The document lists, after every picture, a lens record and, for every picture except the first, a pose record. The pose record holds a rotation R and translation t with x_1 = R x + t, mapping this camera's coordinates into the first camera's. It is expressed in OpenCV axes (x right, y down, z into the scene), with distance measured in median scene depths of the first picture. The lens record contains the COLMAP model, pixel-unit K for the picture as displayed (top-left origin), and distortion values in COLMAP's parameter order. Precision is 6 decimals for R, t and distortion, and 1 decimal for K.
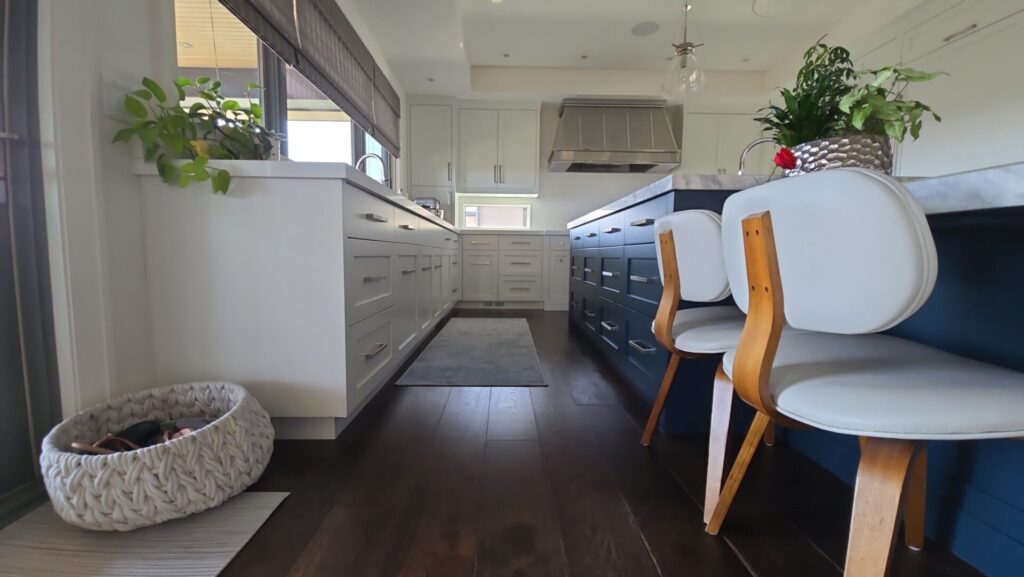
lens RADIAL K [[408.5, 0, 512.0], [0, 408.5, 288.5], [0, 0, 1]] dist [0.032033, -0.020491]
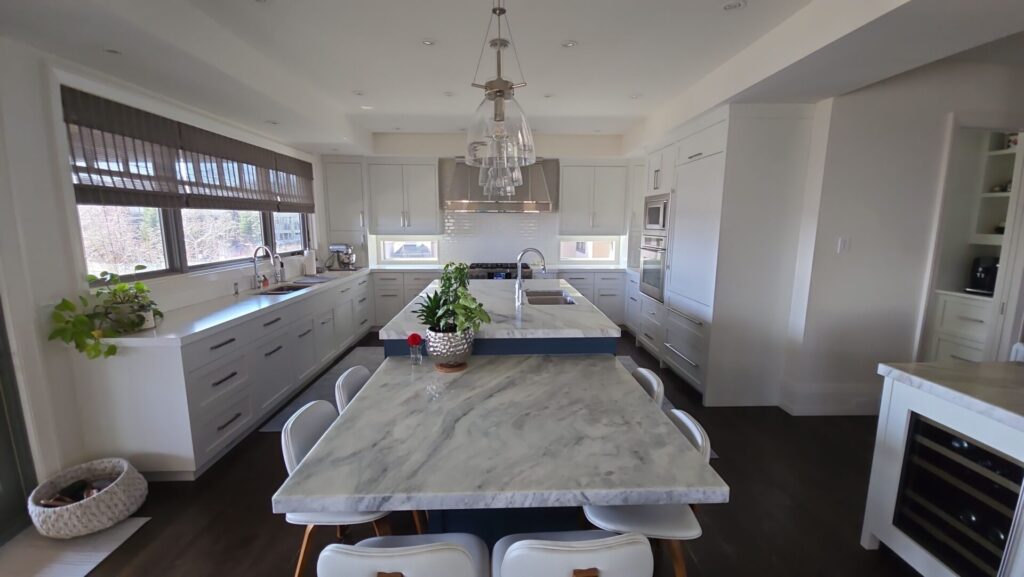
lens RADIAL K [[408.5, 0, 512.0], [0, 408.5, 288.5], [0, 0, 1]] dist [0.032033, -0.020491]
pose [[0.999964, -0.008379, 0.001598, 1.239225], [0.008220, 0.996607, 0.081893, -0.776849], [-0.002279, -0.081877, 0.996640, -0.925921]]
